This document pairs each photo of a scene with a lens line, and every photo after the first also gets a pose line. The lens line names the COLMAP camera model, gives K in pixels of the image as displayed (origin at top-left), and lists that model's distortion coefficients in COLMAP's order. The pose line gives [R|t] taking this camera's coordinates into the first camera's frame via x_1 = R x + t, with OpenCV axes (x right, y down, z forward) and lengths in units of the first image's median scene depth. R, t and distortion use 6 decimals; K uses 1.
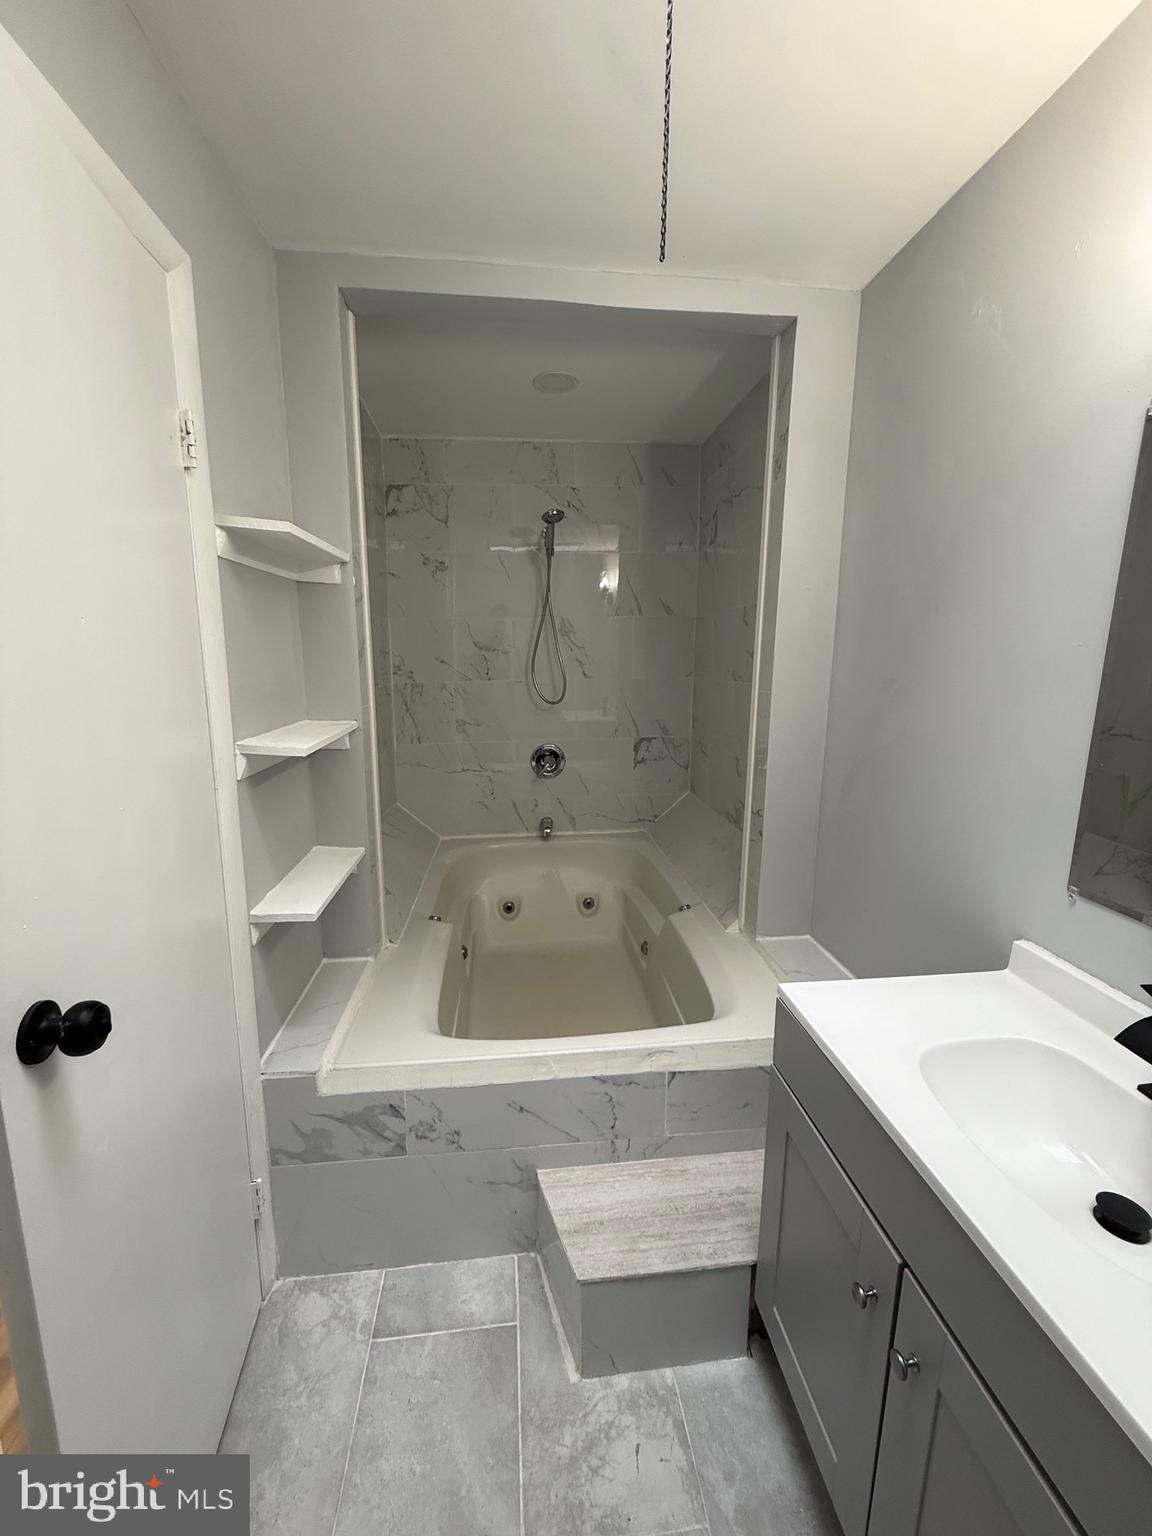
lens RADIAL K [[615.9, 0, 576.0], [0, 615.9, 768.0], [0, 0, 1]] dist [0.000350, 0.000028]
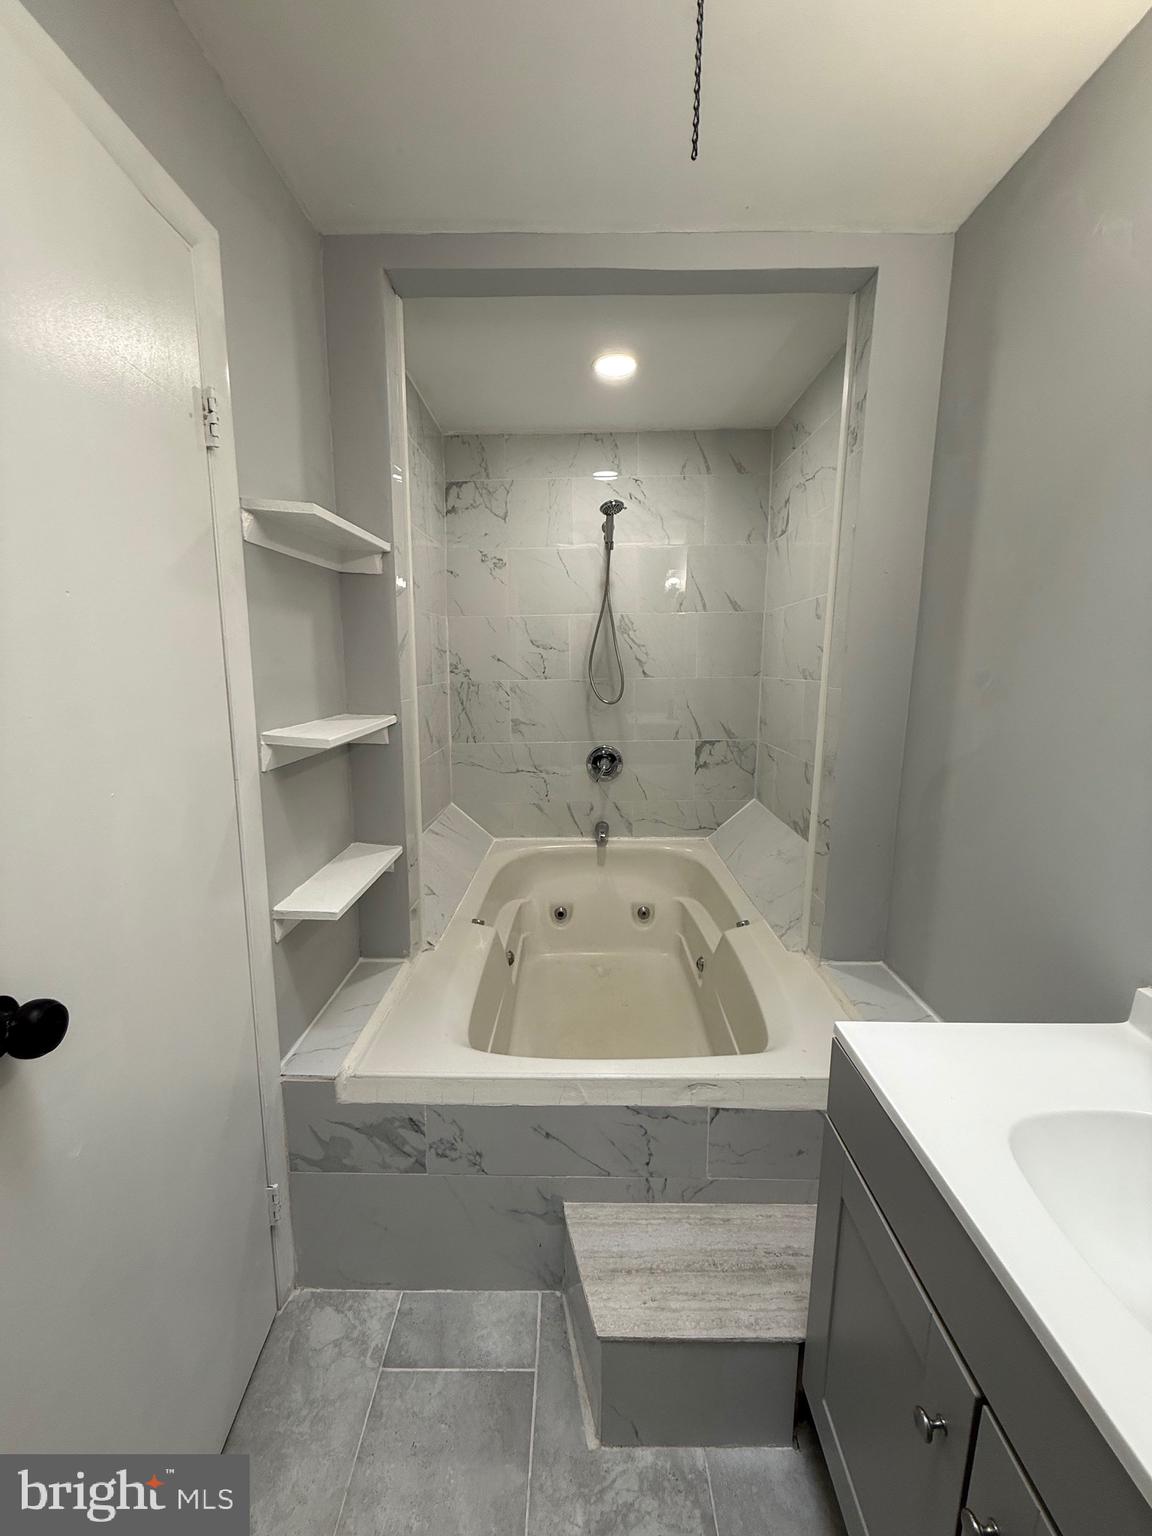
lens RADIAL K [[615.9, 0, 576.0], [0, 615.9, 768.0], [0, 0, 1]] dist [0.000350, 0.000028]
pose [[0.992905, 0.020640, -0.117105, 0.050528], [-0.021712, 0.999733, -0.007882, 0.009979], [0.116911, 0.010368, 0.993088, 0.081789]]
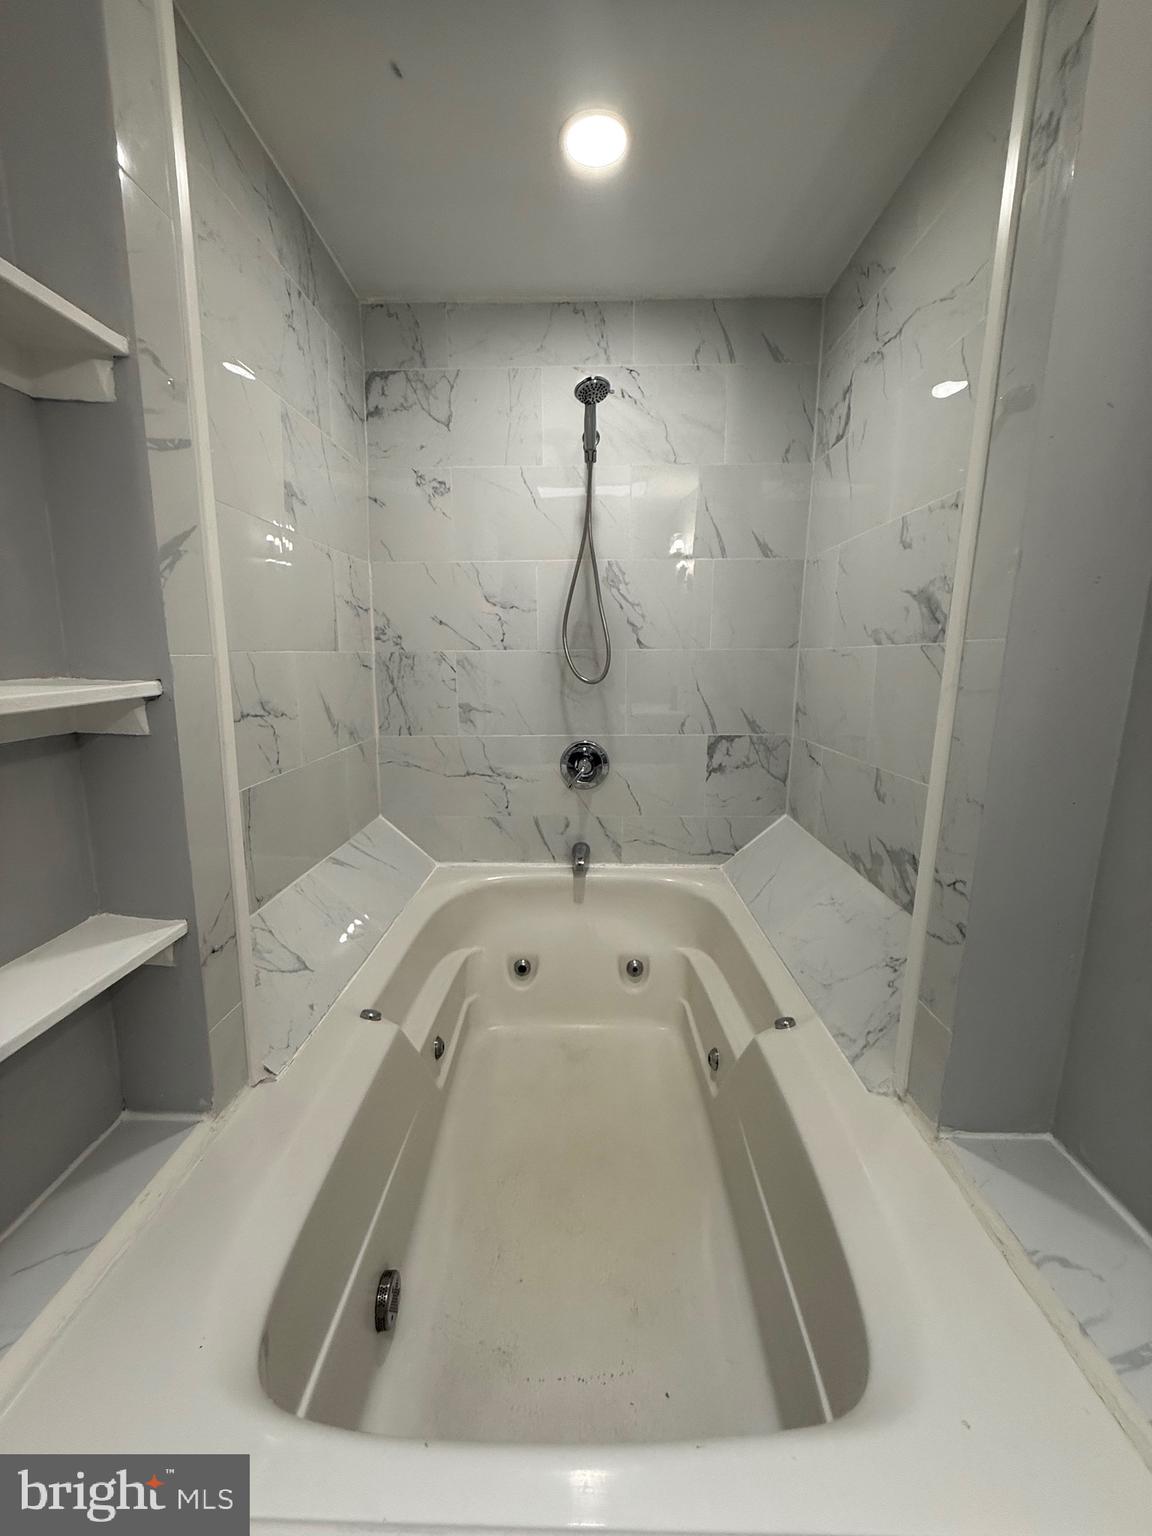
lens RADIAL K [[615.9, 0, 576.0], [0, 615.9, 768.0], [0, 0, 1]] dist [0.000350, 0.000028]
pose [[0.992376, 0.032083, -0.118998, 0.064969], [-0.032071, 0.999484, 0.002014, -0.018858], [0.119001, 0.001817, 0.992892, 0.631188]]
